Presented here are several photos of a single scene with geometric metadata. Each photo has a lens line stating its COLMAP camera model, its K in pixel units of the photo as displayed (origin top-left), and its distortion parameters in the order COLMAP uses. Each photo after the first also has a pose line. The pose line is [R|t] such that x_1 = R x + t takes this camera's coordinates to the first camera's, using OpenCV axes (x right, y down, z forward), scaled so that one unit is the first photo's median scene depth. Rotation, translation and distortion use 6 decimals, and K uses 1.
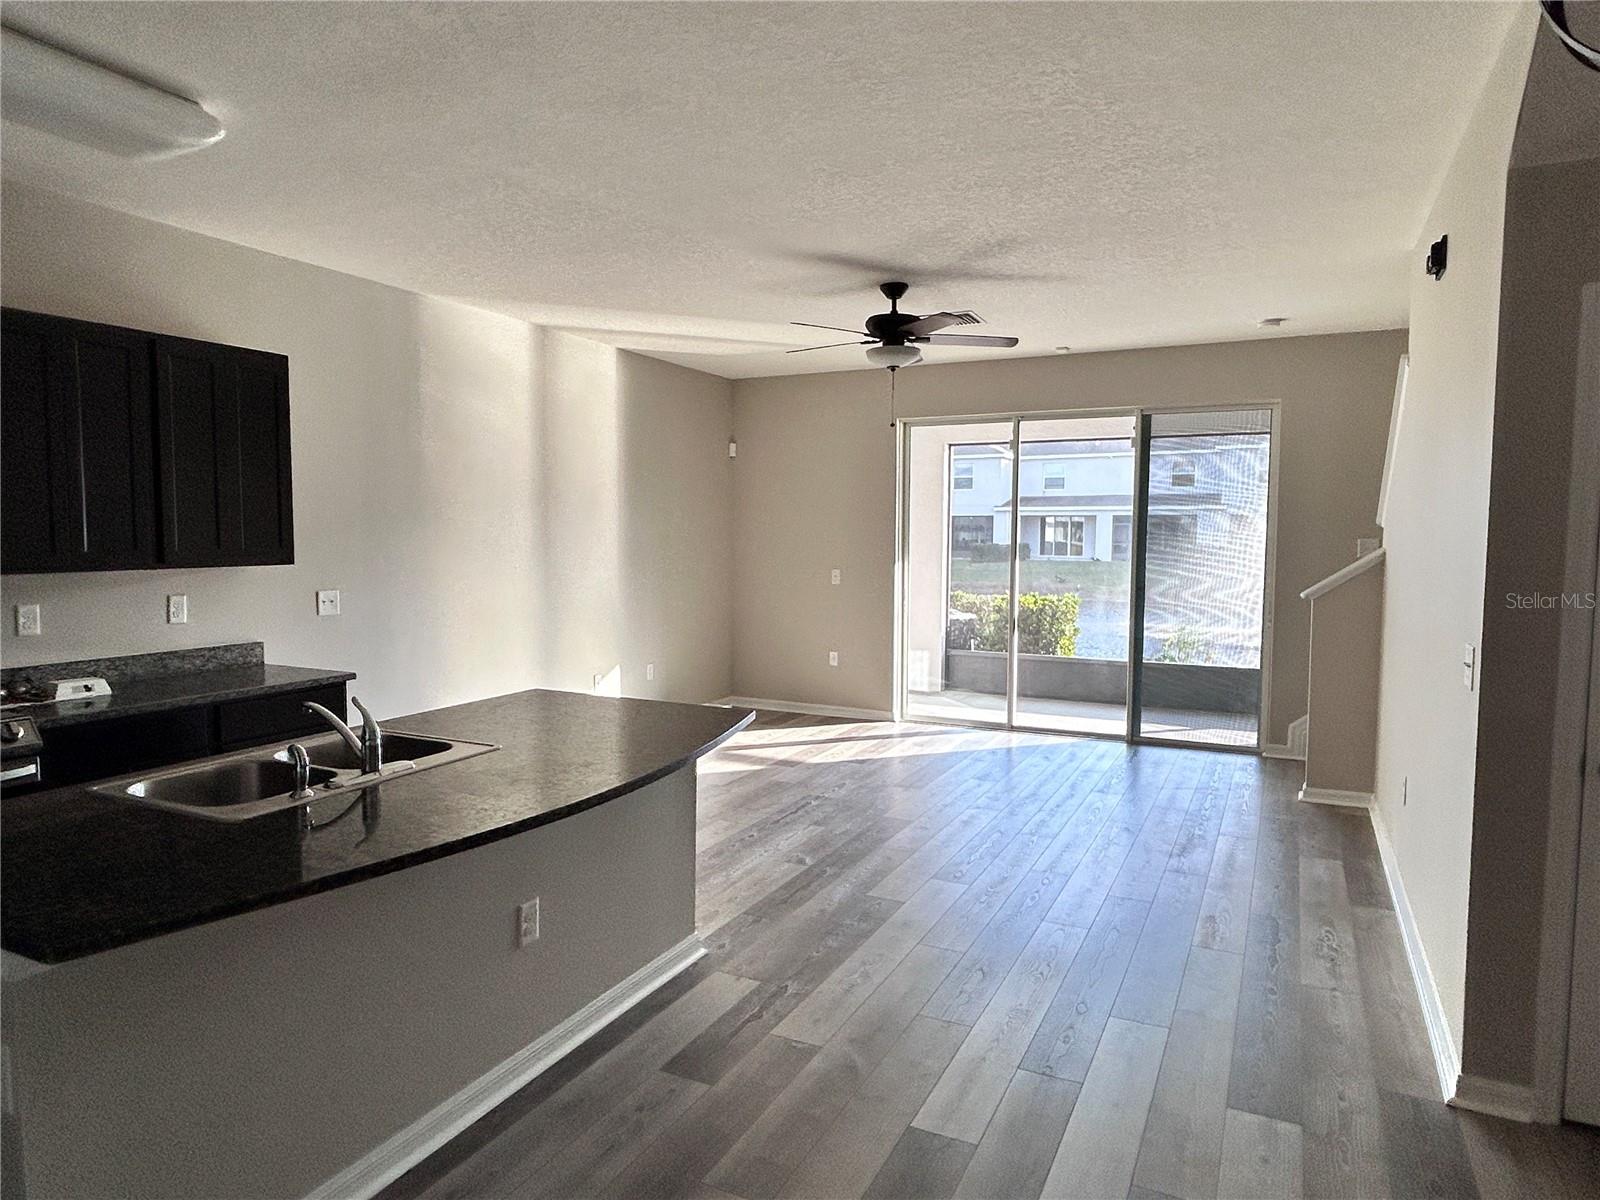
lens RADIAL K [[989.6, 0, 789.6], [0, 989.6, 599.0], [0, 0, 1]] dist [0.000817, -0.002948]
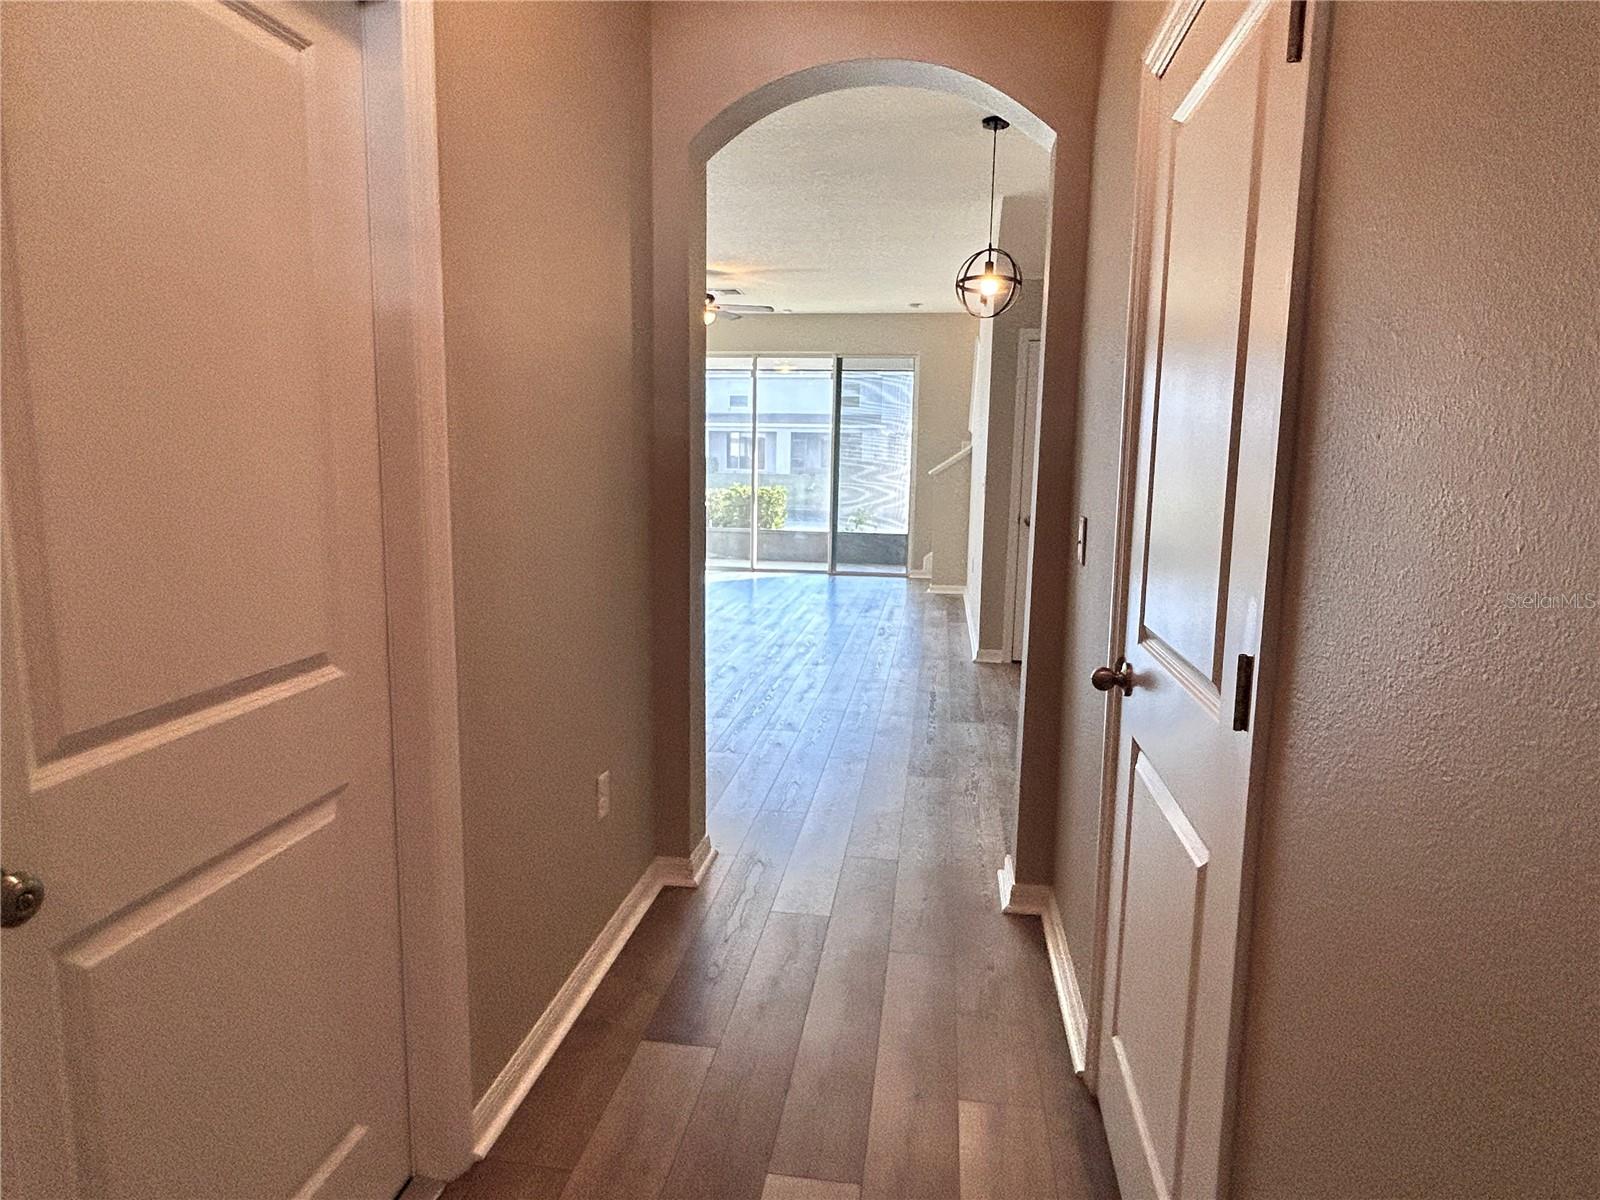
lens RADIAL K [[972.4, 0, 808.6], [0, 972.4, 612.5], [0, 0, 1]] dist [0.005984, 0.000081]
pose [[0.943042, -0.042051, 0.330005, -0.151314], [0.008931, 0.994821, 0.101246, 0.040837], [-0.332554, -0.092532, 0.938534, -0.329847]]
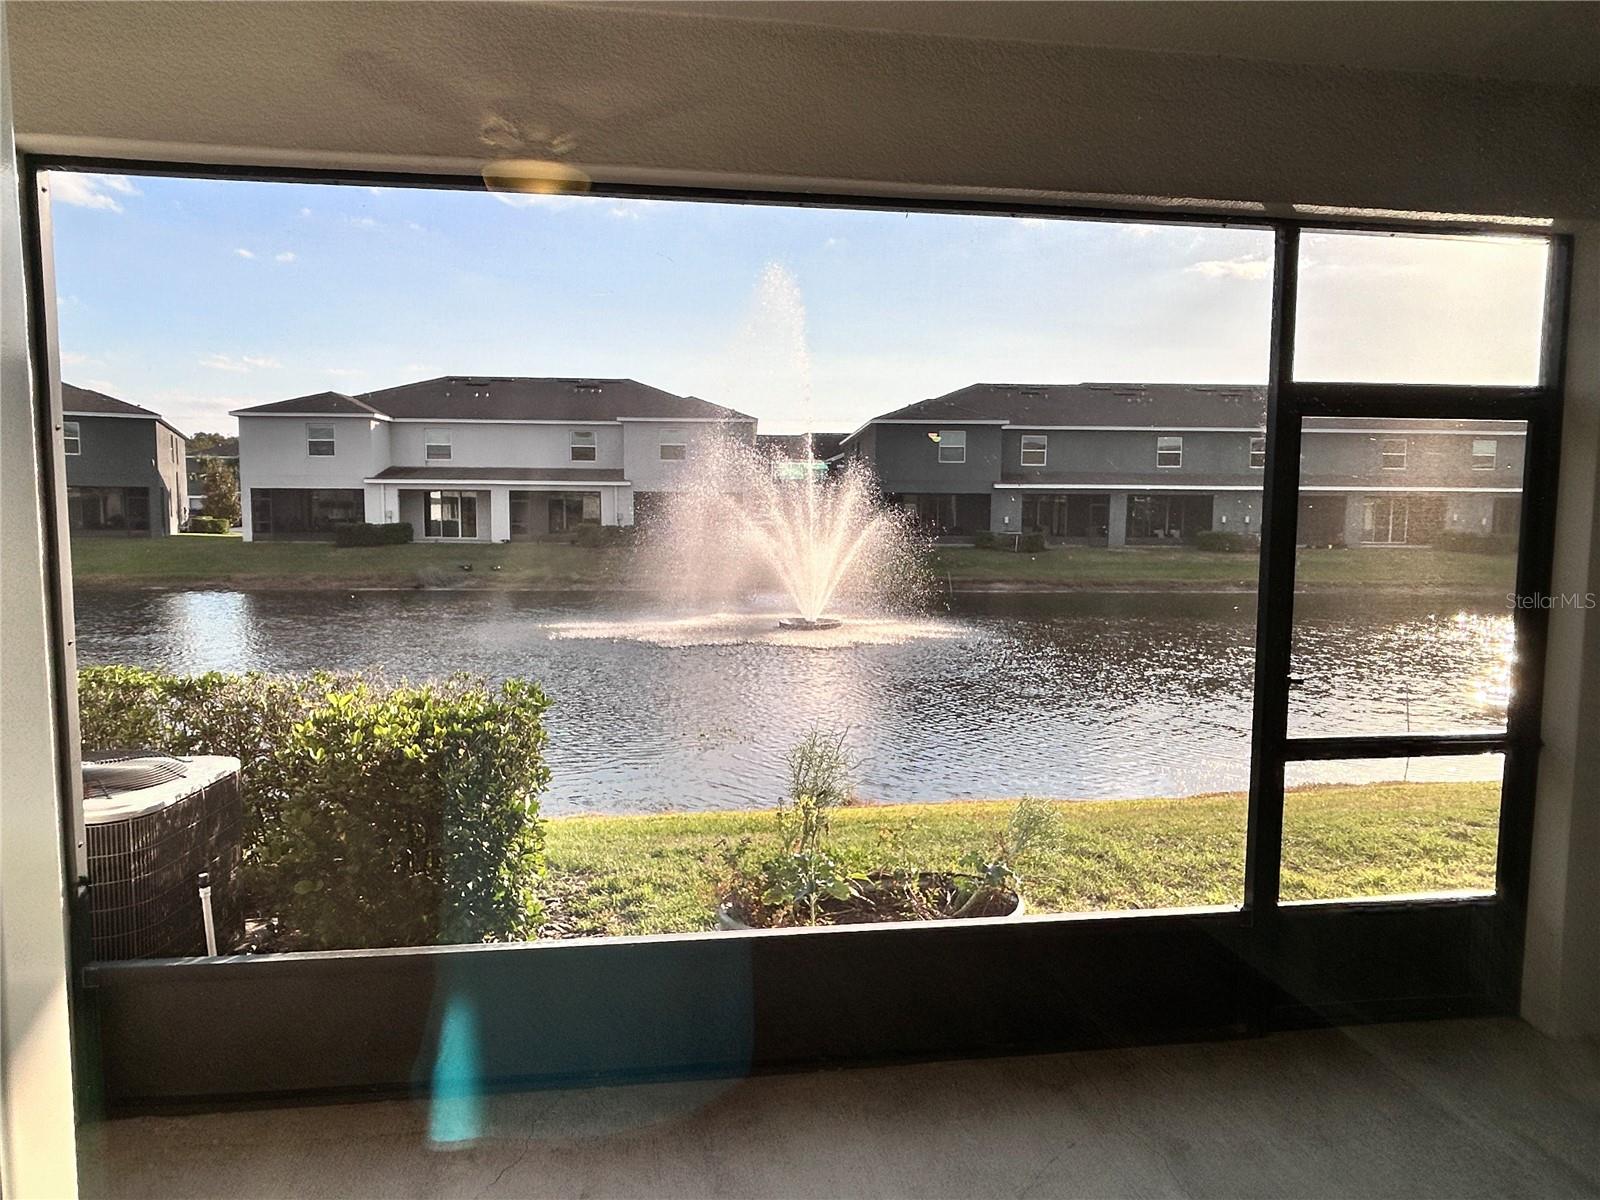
lens RADIAL K [[989.6, 0, 803.8], [0, 989.6, 602.1], [0, 0, 1]] dist [0.000817, -0.002948]
pose [[0.818261, -0.049714, 0.572693, 0.220382], [0.035426, 0.998721, 0.036081, -0.056592], [-0.573754, -0.009235, 0.818976, 0.875147]]
